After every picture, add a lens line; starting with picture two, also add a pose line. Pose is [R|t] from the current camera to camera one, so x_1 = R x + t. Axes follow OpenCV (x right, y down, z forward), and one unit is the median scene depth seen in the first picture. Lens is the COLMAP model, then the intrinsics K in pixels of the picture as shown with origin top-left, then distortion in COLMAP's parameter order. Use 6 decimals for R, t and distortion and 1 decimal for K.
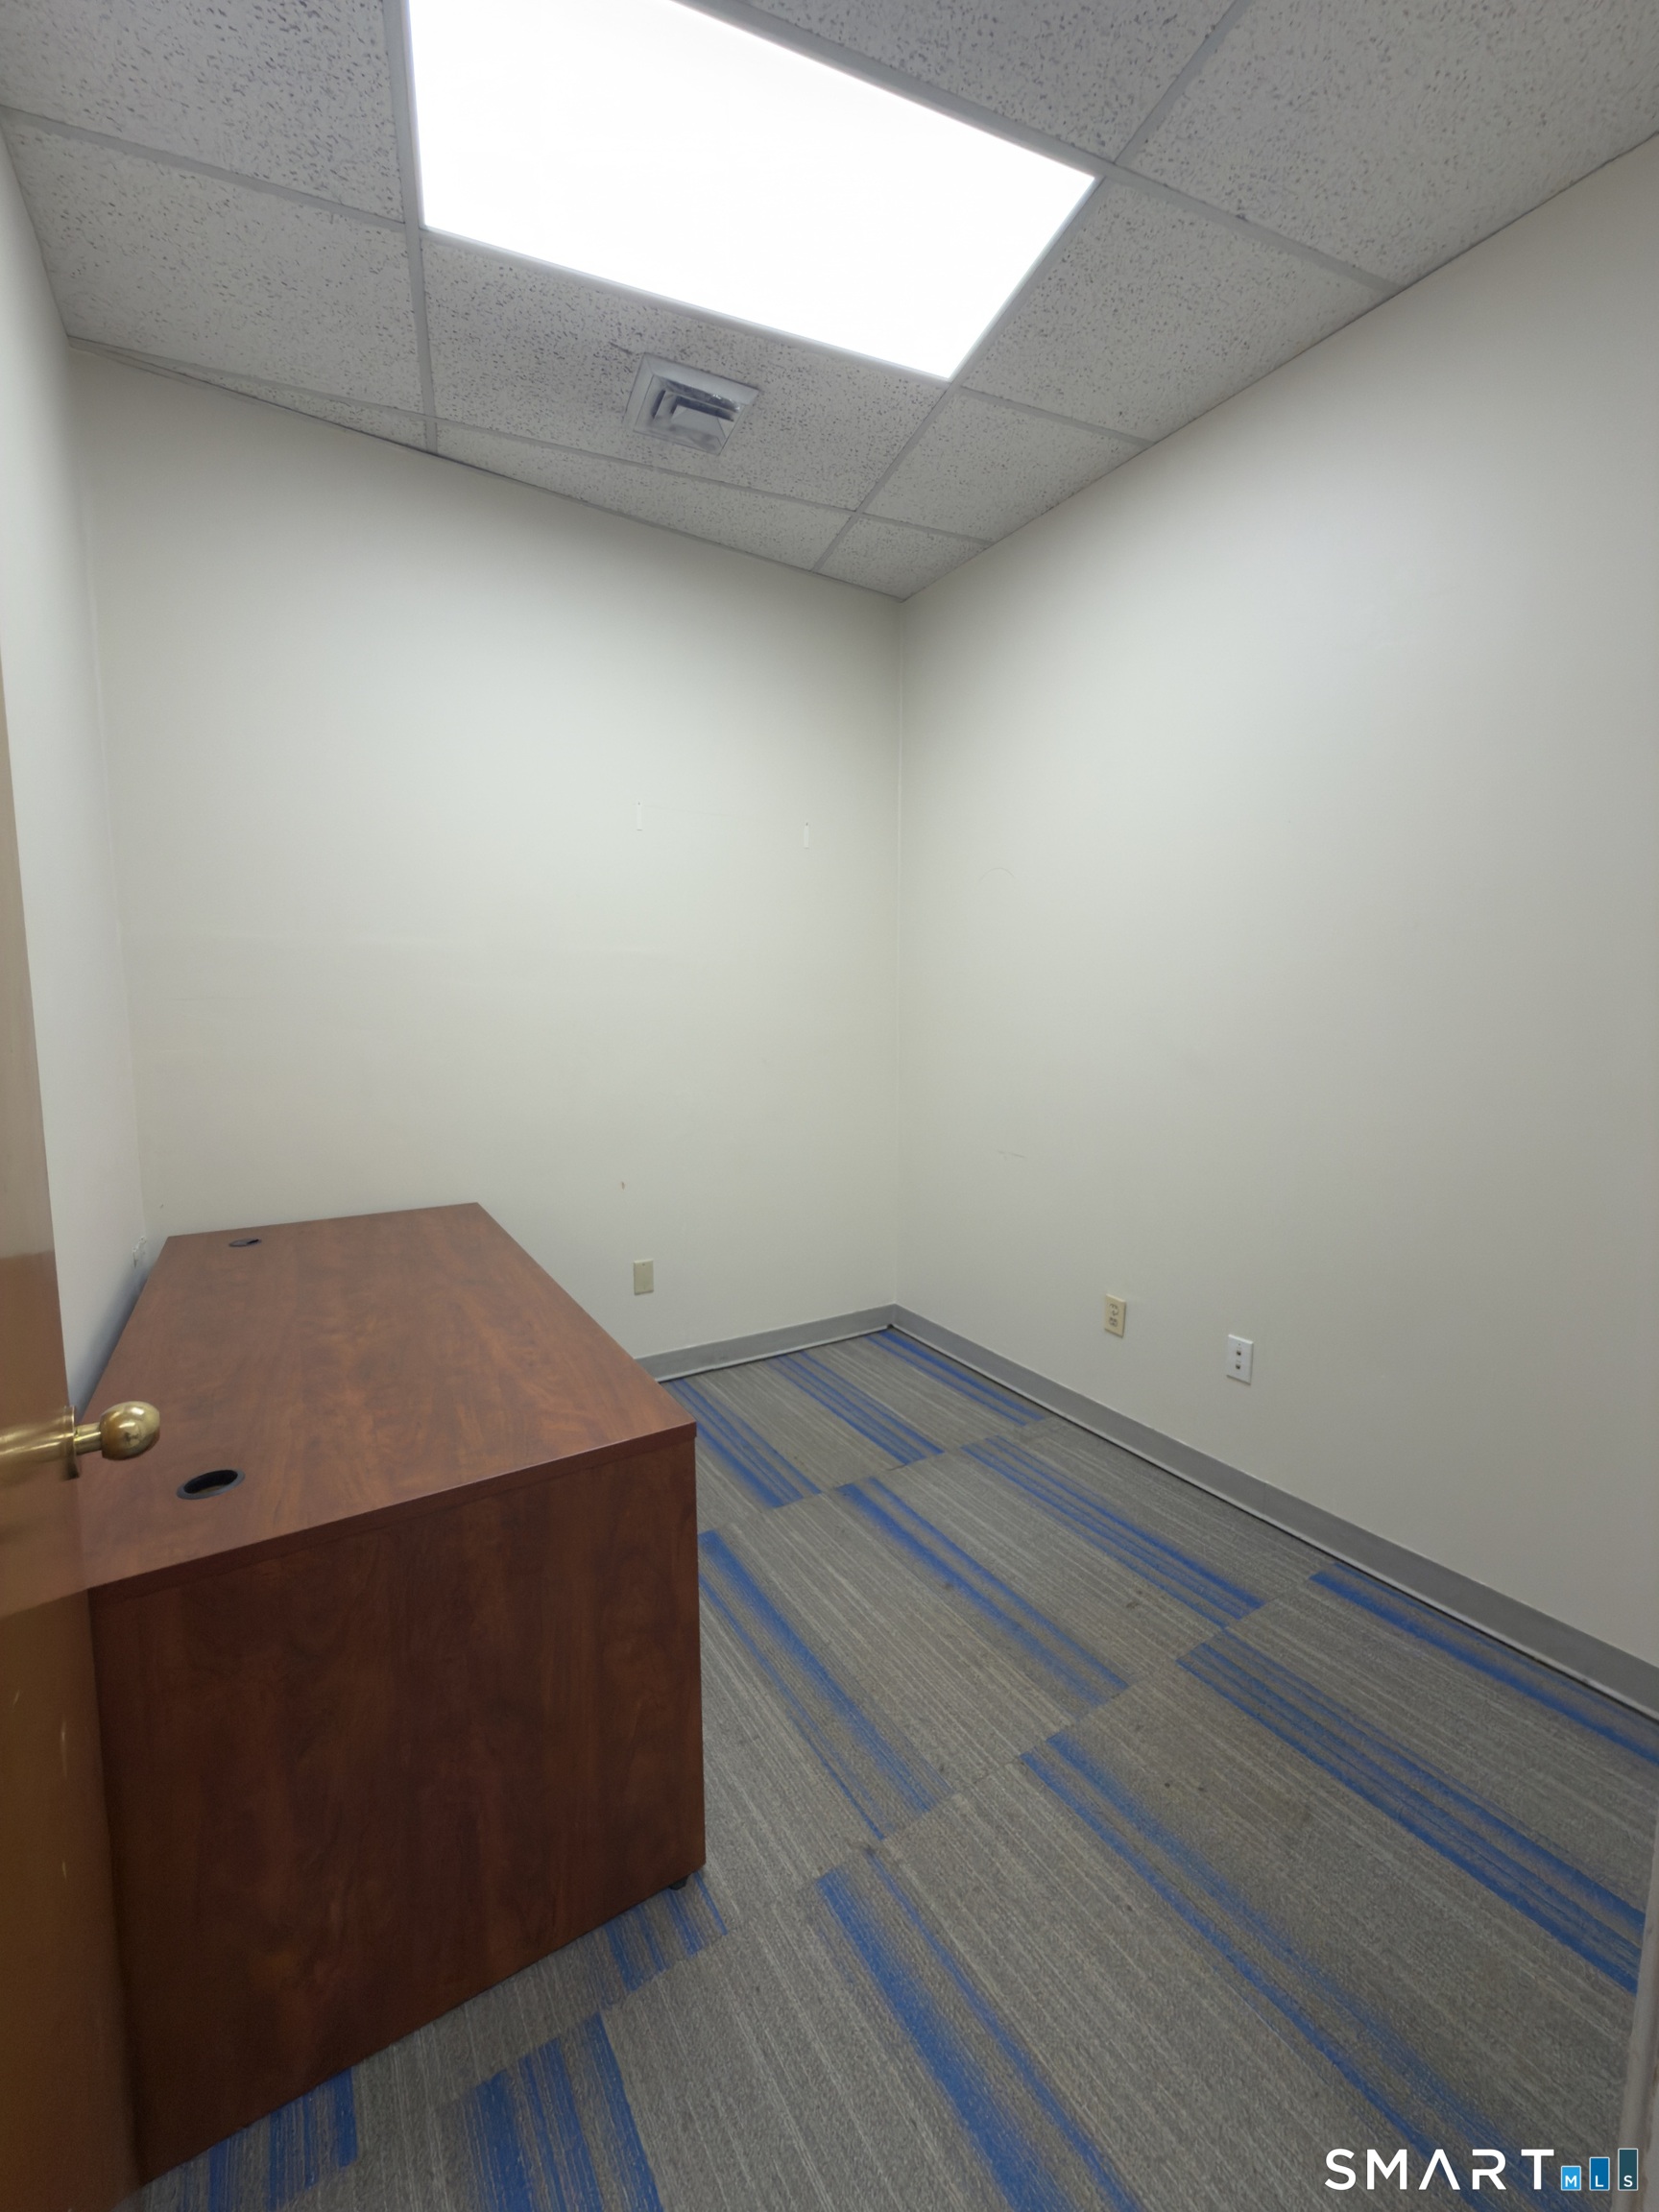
lens RADIAL K [[879.4, 0, 833.3], [0, 879.4, 1104.1], [0, 0, 1]] dist [-0.000171, 0.000216]
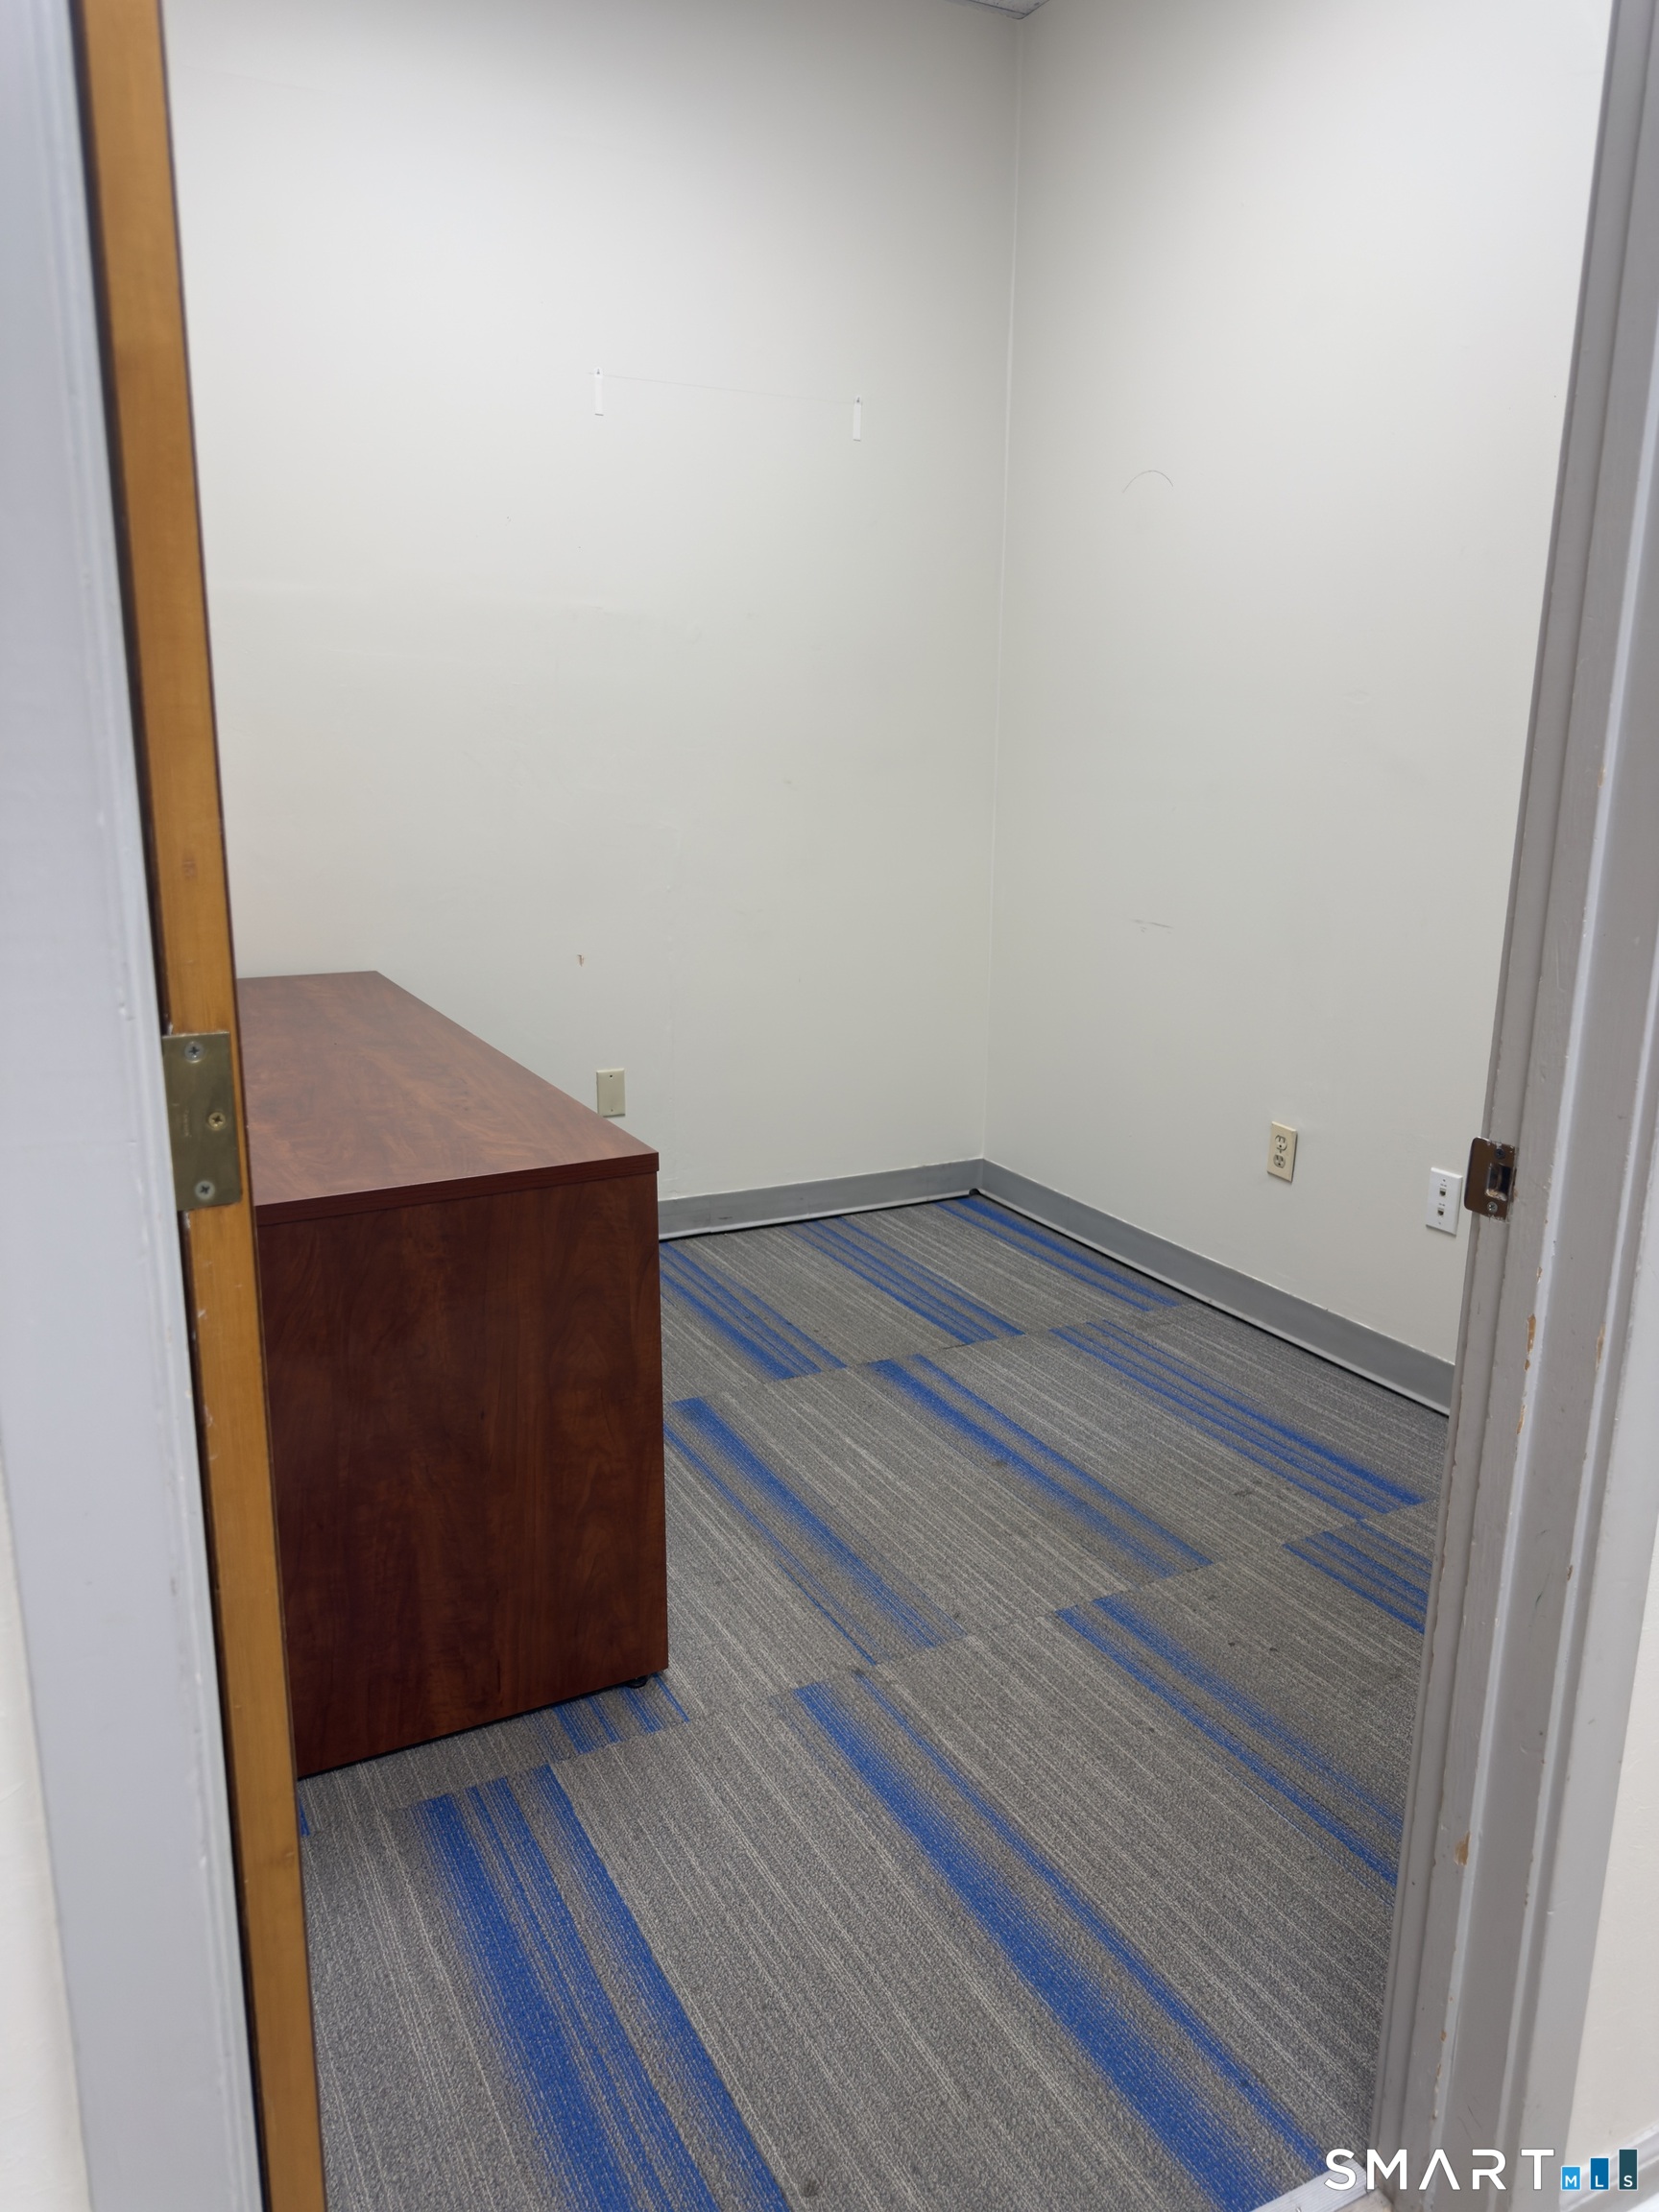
lens RADIAL K [[1542.1, 0, 829.5], [0, 1542.1, 1106.0], [0, 0, 1]] dist [0.161216, -0.321938]
pose [[0.996598, 0.024213, -0.078775, 0.097018], [-0.014327, 0.992214, 0.123722, 0.091231], [0.081157, -0.122172, 0.989185, -0.360265]]
